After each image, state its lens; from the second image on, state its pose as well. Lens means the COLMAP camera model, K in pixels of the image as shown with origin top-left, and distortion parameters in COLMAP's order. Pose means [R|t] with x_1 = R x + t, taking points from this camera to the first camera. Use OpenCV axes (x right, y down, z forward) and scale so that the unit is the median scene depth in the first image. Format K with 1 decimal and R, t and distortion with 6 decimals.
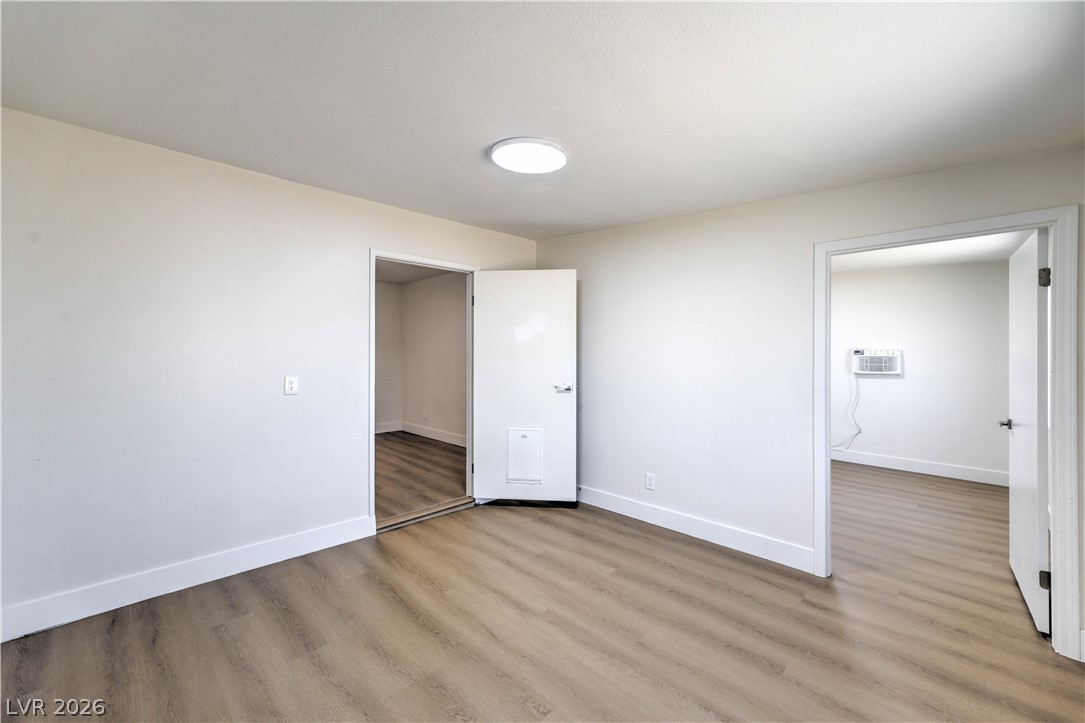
lens RADIAL K [[436.1, 0, 542.1], [0, 436.1, 349.9], [0, 0, 1]] dist [0.002840, 0.000208]
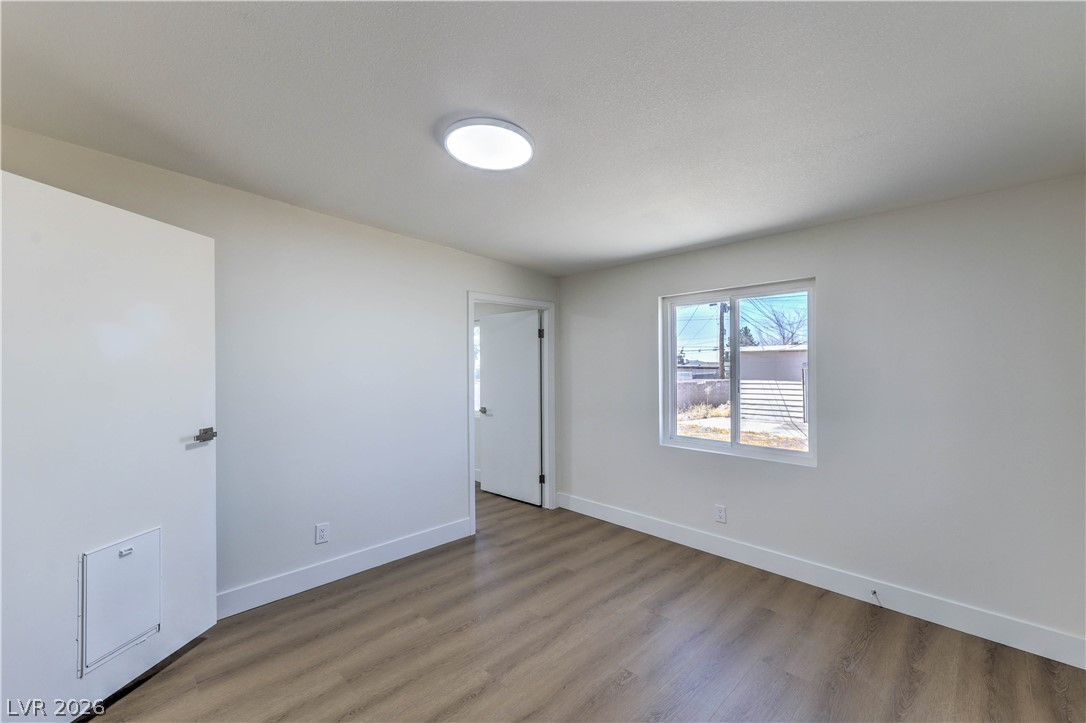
lens RADIAL K [[436.5, 0, 551.4], [0, 436.5, 367.1], [0, 0, 1]] dist [0.002840, 0.000208]
pose [[0.009330, -0.003466, 0.999950, -0.743761], [0.006092, 0.999976, 0.003410, -0.014116], [-0.999938, 0.006060, 0.009350, 0.740431]]
